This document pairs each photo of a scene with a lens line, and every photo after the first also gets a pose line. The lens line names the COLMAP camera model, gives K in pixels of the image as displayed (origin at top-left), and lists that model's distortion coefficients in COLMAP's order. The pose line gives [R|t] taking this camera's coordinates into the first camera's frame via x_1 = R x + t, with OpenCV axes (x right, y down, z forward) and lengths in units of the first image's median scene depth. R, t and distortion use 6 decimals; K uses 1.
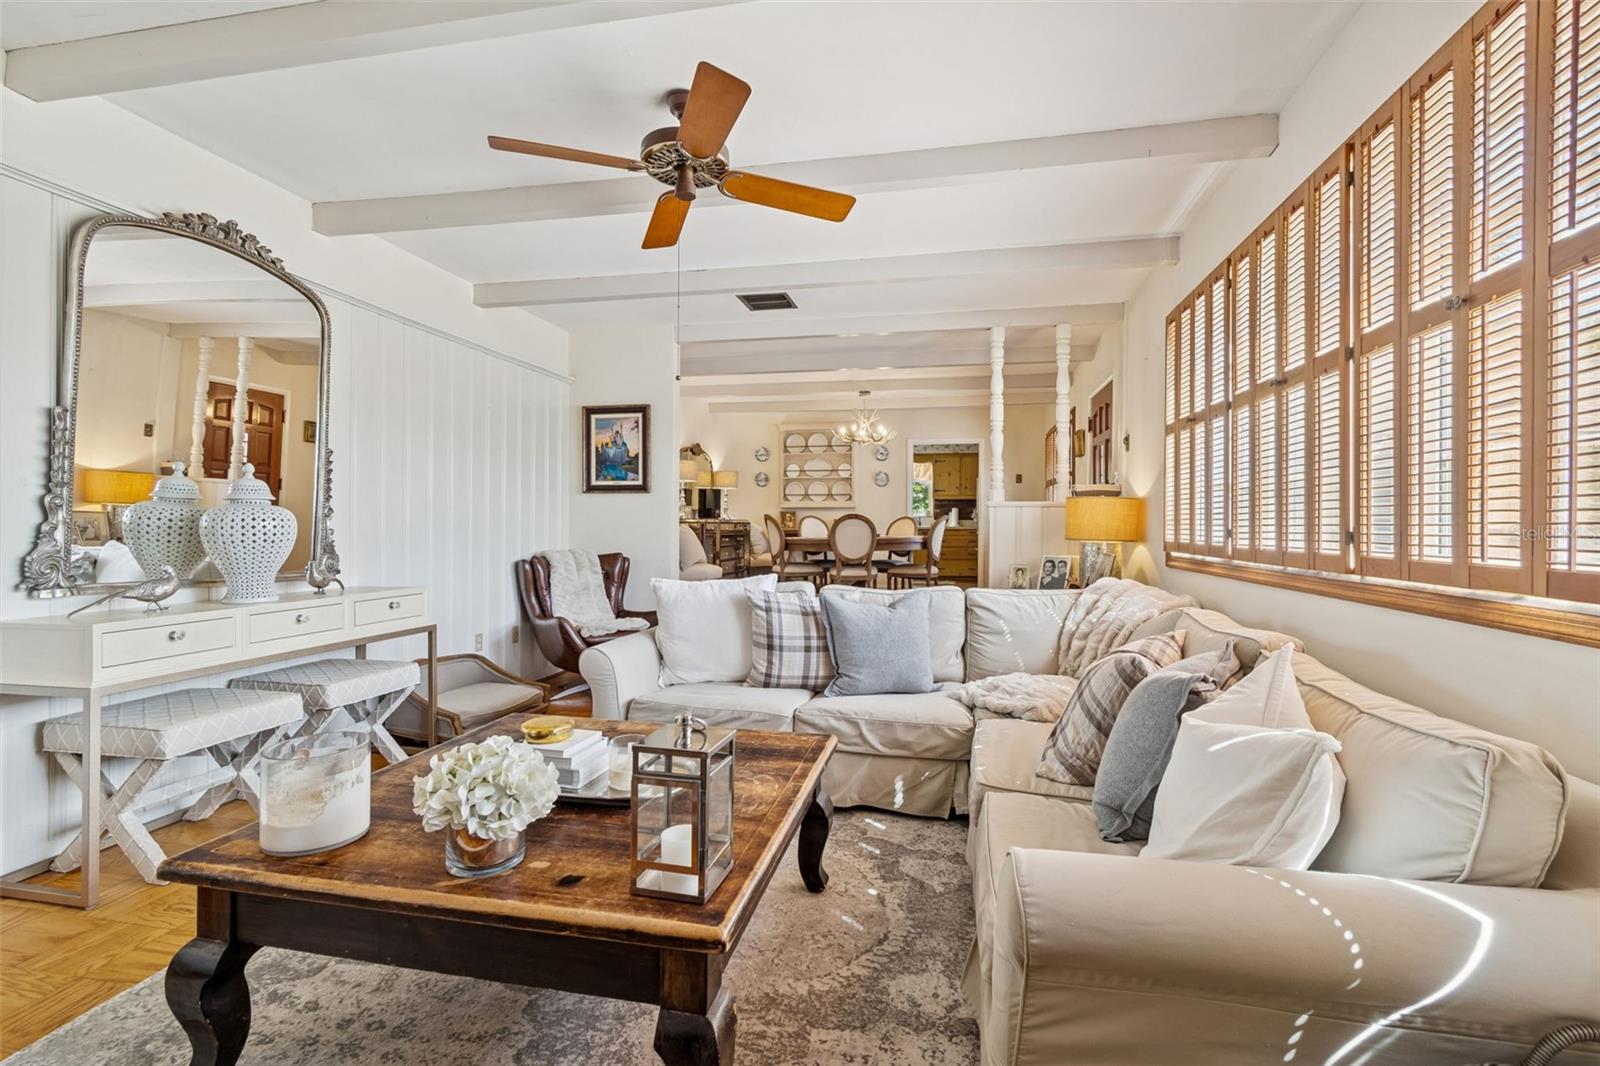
lens RADIAL K [[726.9, 0, 806.3], [0, 726.9, 530.9], [0, 0, 1]] dist [0.001755, -0.000027]
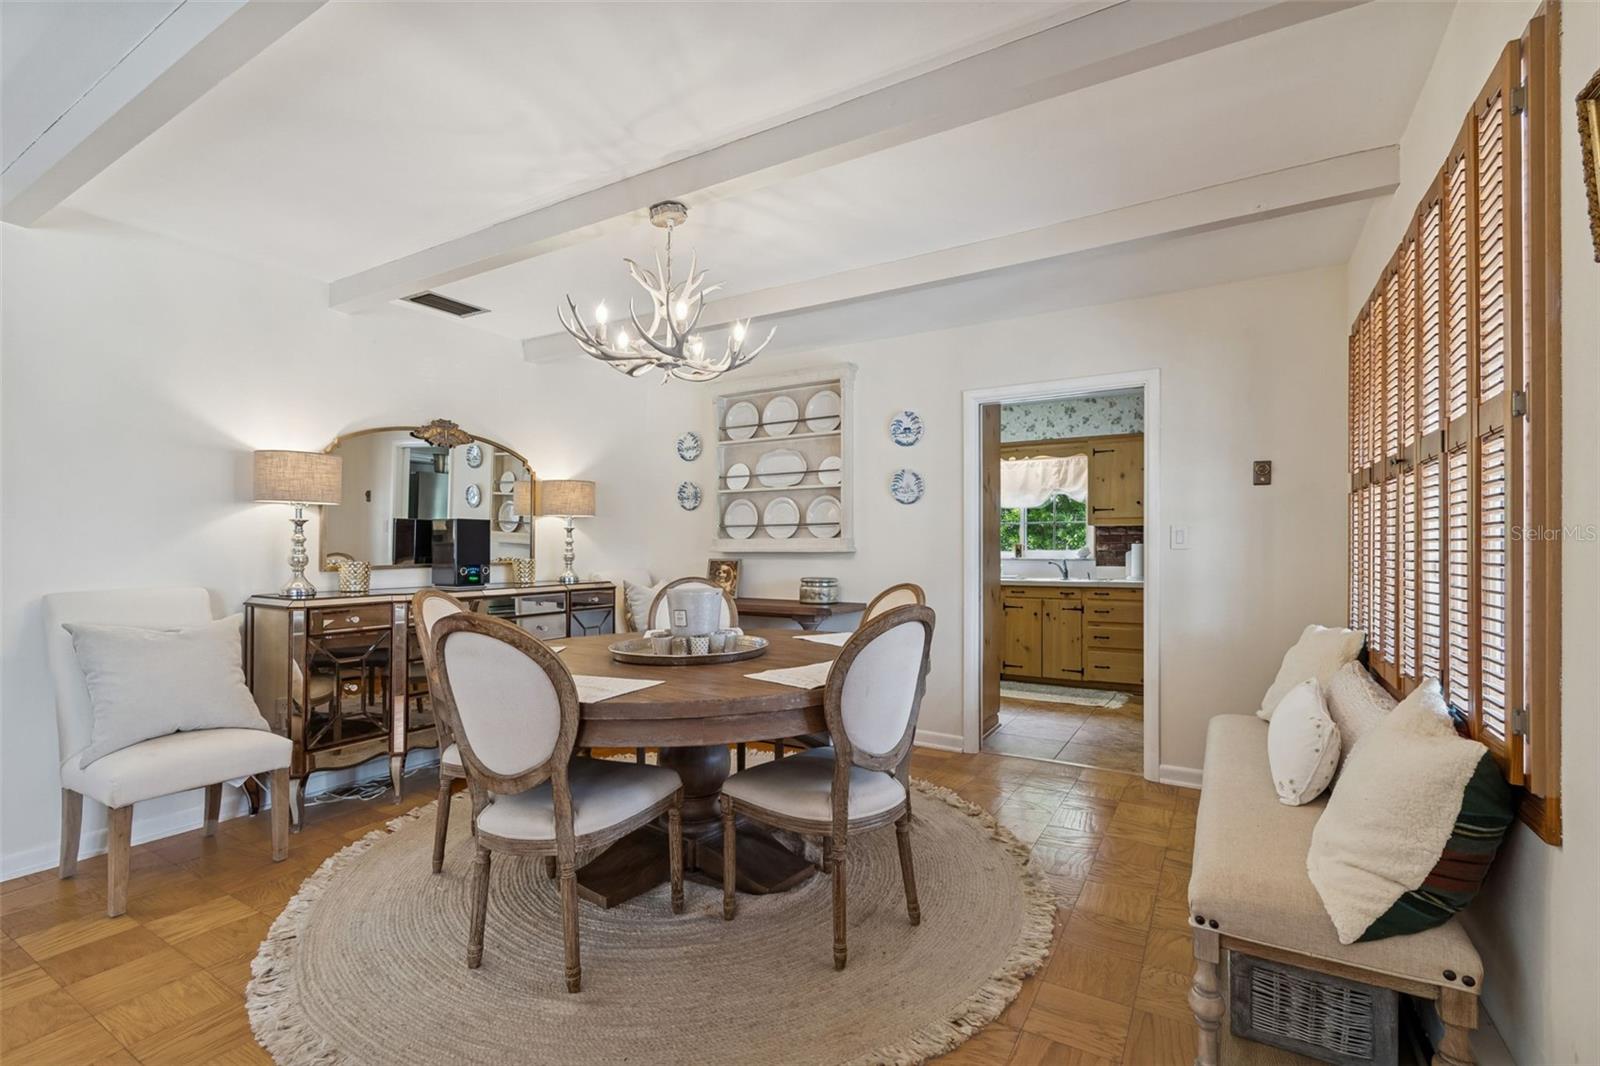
lens RADIAL K [[718.1, 0, 821.1], [0, 718.1, 549.8], [0, 0, 1]] dist [-0.000057, -0.000313]
pose [[0.945644, -0.004126, -0.325177, 0.351559], [0.002710, 0.999985, -0.004807, -0.056526], [0.325192, 0.003665, 0.945641, 1.029854]]
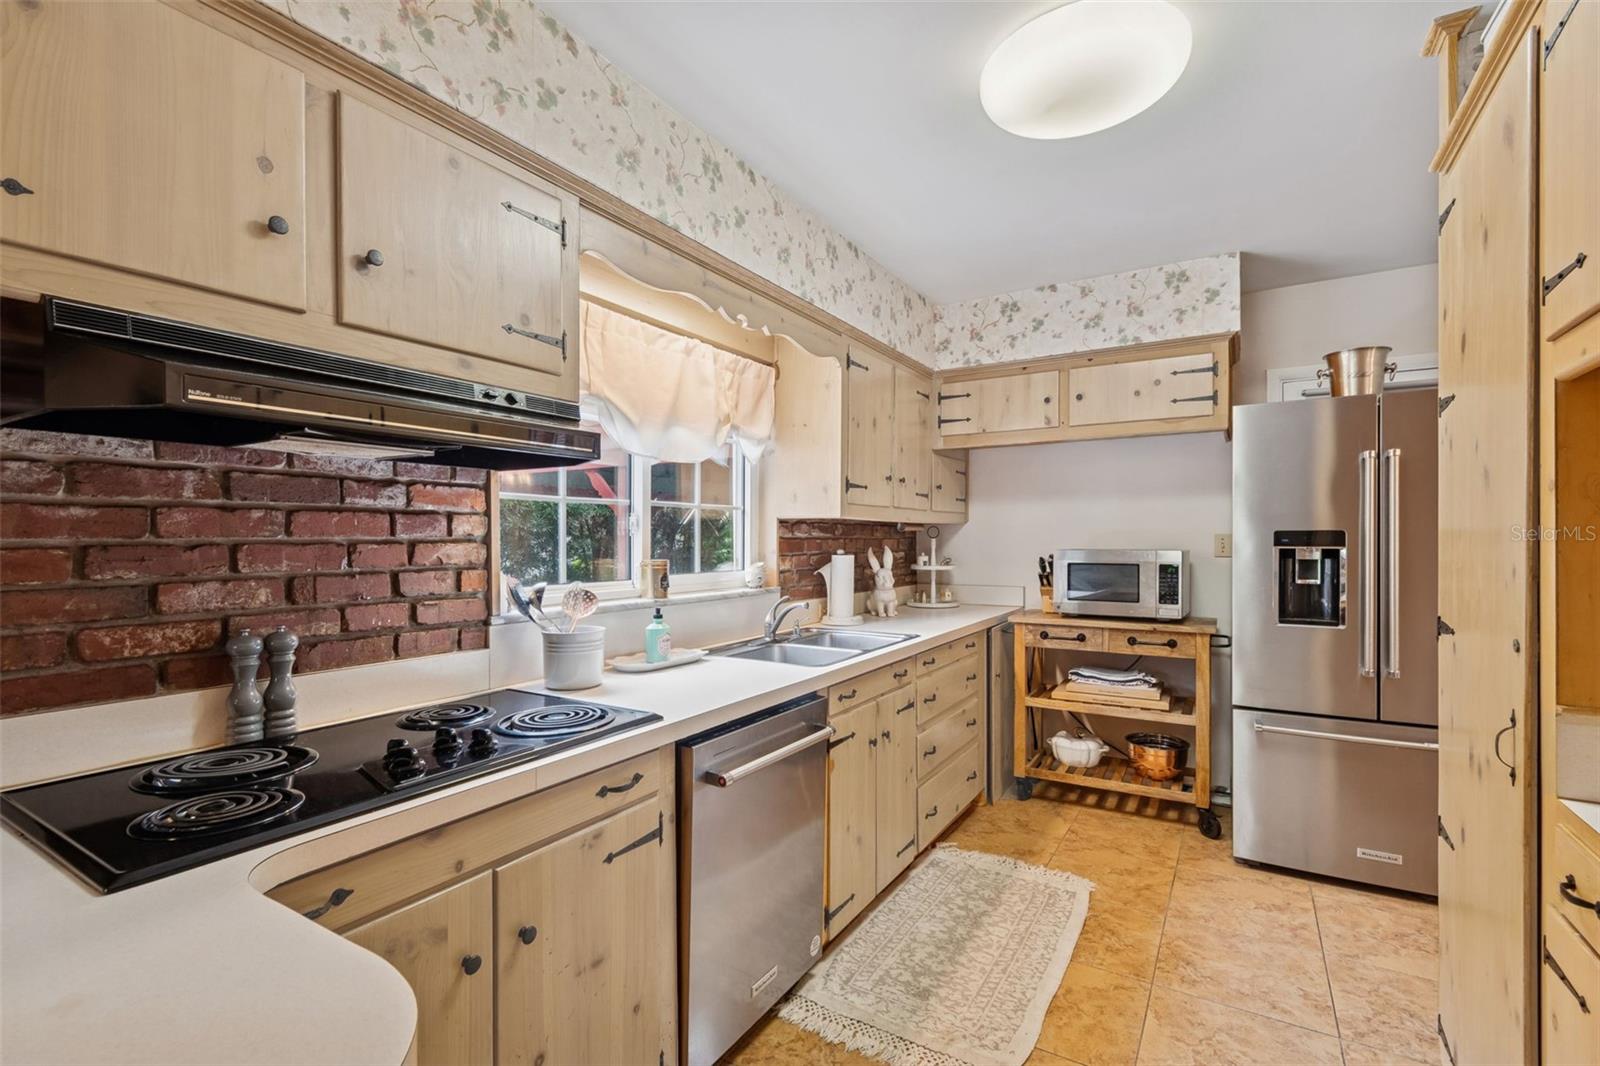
lens RADIAL K [[713.9, 0, 811.2], [0, 713.9, 534.6], [0, 0, 1]] dist [0.001365, -0.000390]
pose [[0.340295, -0.001668, 0.940317, -0.101098], [0.005652, 0.999984, -0.000271, -0.086259], [-0.940302, 0.005407, 0.340299, 2.054671]]
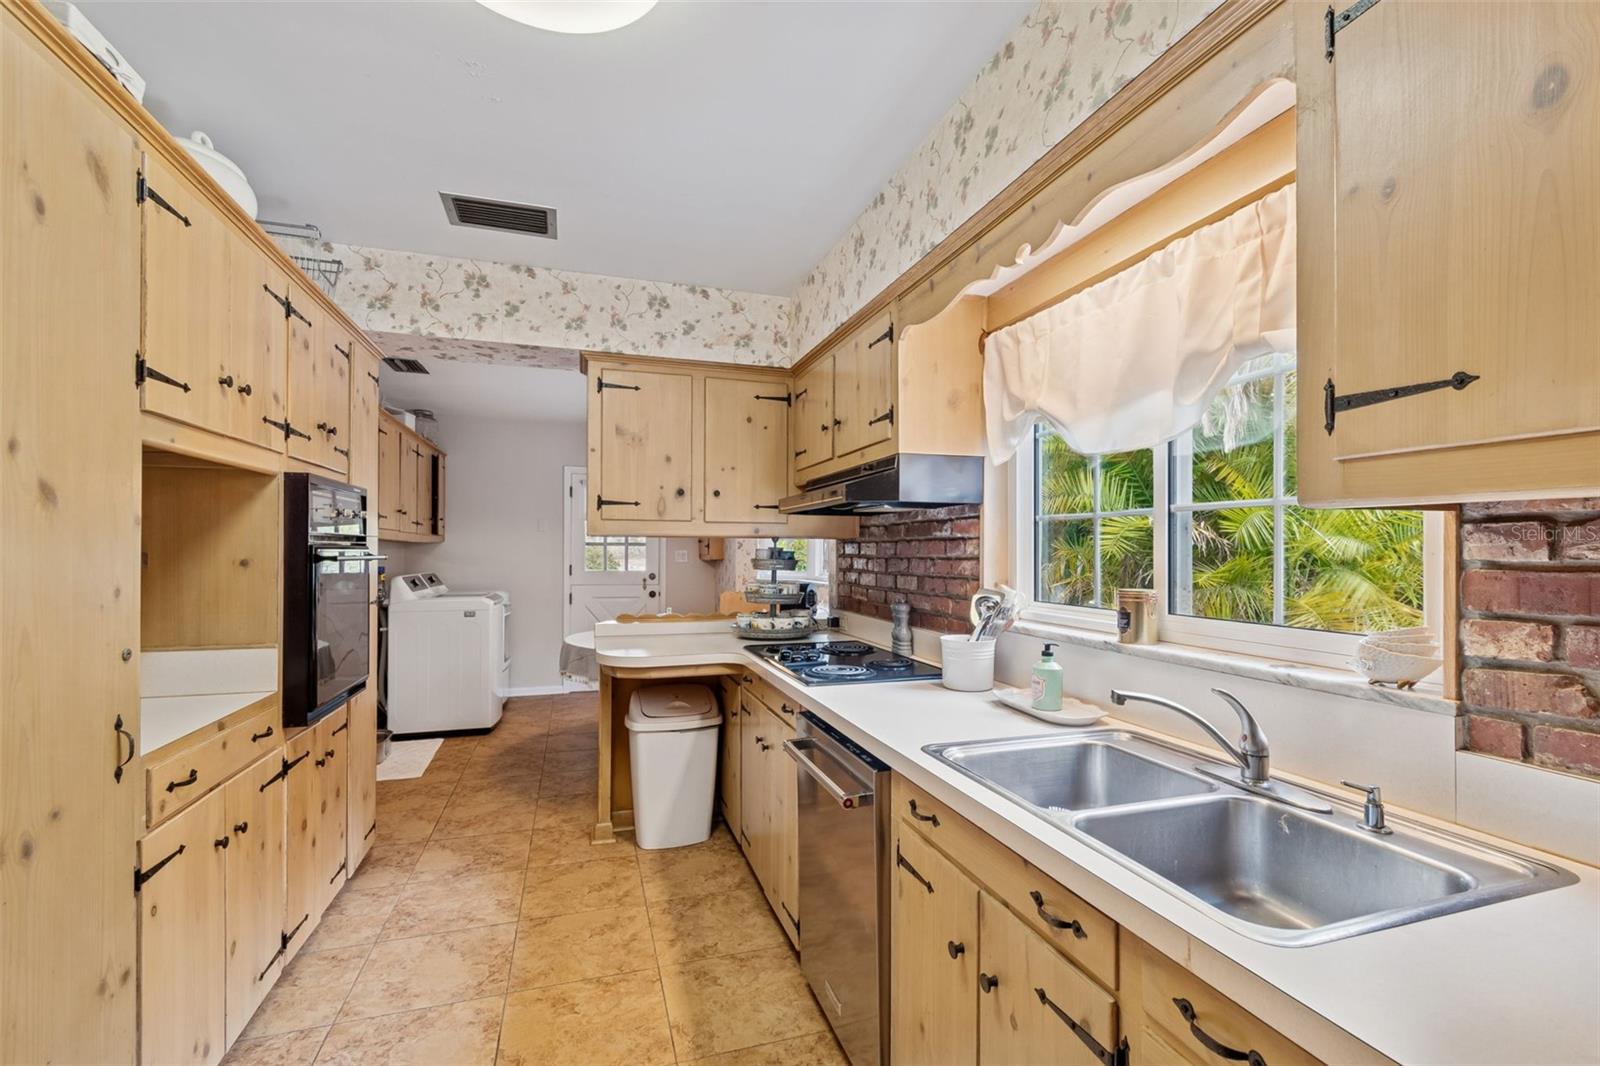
lens RADIAL K [[713.9, 0, 811.2], [0, 713.9, 534.6], [0, 0, 1]] dist [0.001365, -0.000390]
pose [[0.493960, -0.021191, -0.869226, 0.474824], [-0.003083, 0.999654, -0.026123, -0.086534], [0.869479, 0.015583, 0.493724, 2.014359]]
